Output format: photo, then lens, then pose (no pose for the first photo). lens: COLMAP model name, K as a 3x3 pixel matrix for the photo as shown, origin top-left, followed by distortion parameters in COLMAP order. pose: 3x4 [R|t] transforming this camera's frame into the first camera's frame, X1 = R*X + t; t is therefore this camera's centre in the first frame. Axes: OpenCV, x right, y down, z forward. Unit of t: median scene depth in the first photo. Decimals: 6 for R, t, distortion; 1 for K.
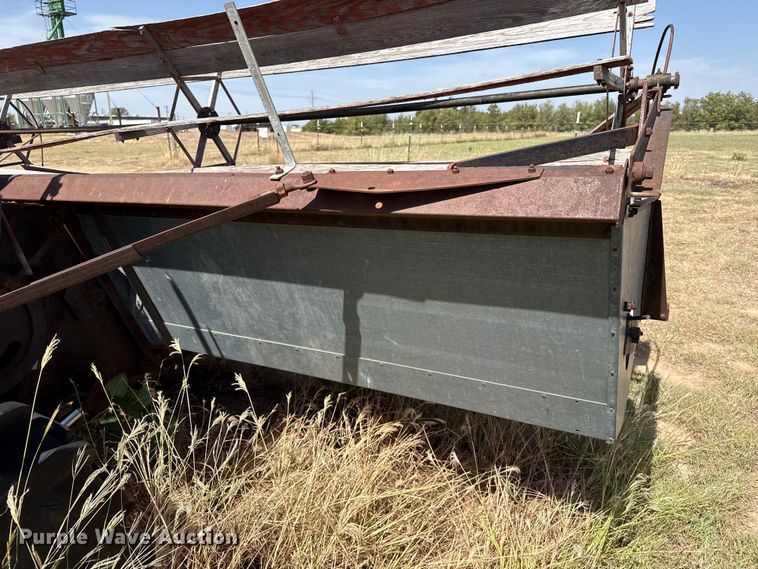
lens RADIAL K [[533.5, 0, 378.8], [0, 533.5, 284.6], [0, 0, 1]] dist [0.048619, -0.058483]
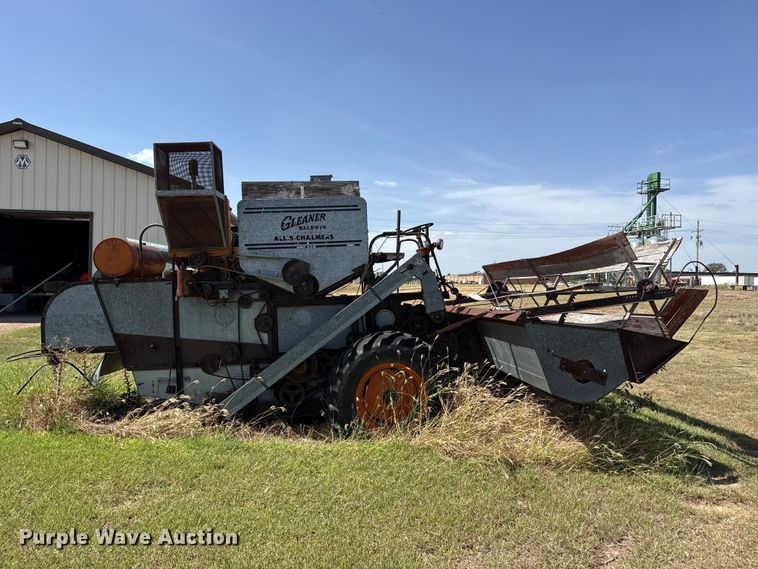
lens RADIAL K [[533.5, 0, 380.1], [0, 533.5, 273.8], [0, 0, 1]] dist [0.048619, -0.058483]
pose [[0.542801, 0.008945, -0.839814, 2.078065], [-0.254229, 0.954781, -0.154147, 0.286483], [0.800459, 0.297176, 0.520530, -1.419042]]
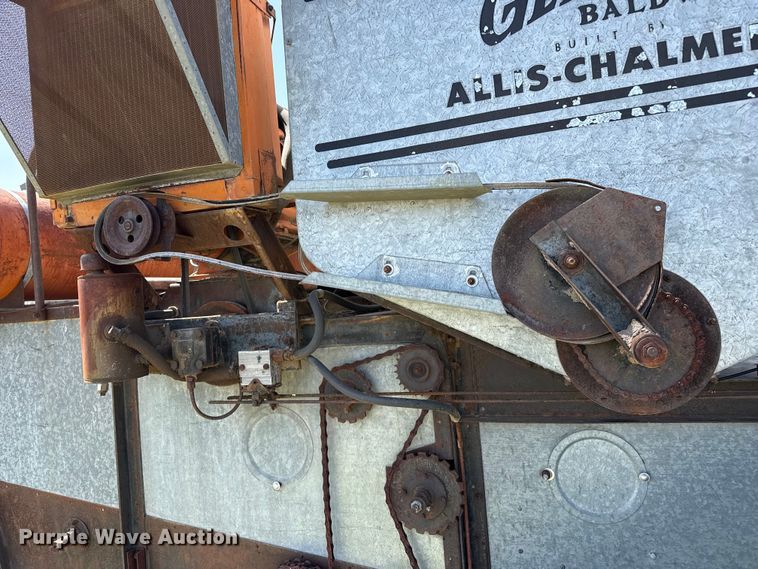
lens RADIAL K [[533.5, 0, 376.6], [0, 533.5, 283.3], [0, 0, 1]] dist [0.048619, -0.058483]
pose [[0.177342, 0.020514, -0.983935, -0.491003], [-0.247951, 0.968463, -0.024499, -0.014699], [0.952402, 0.248313, 0.176836, -0.401775]]
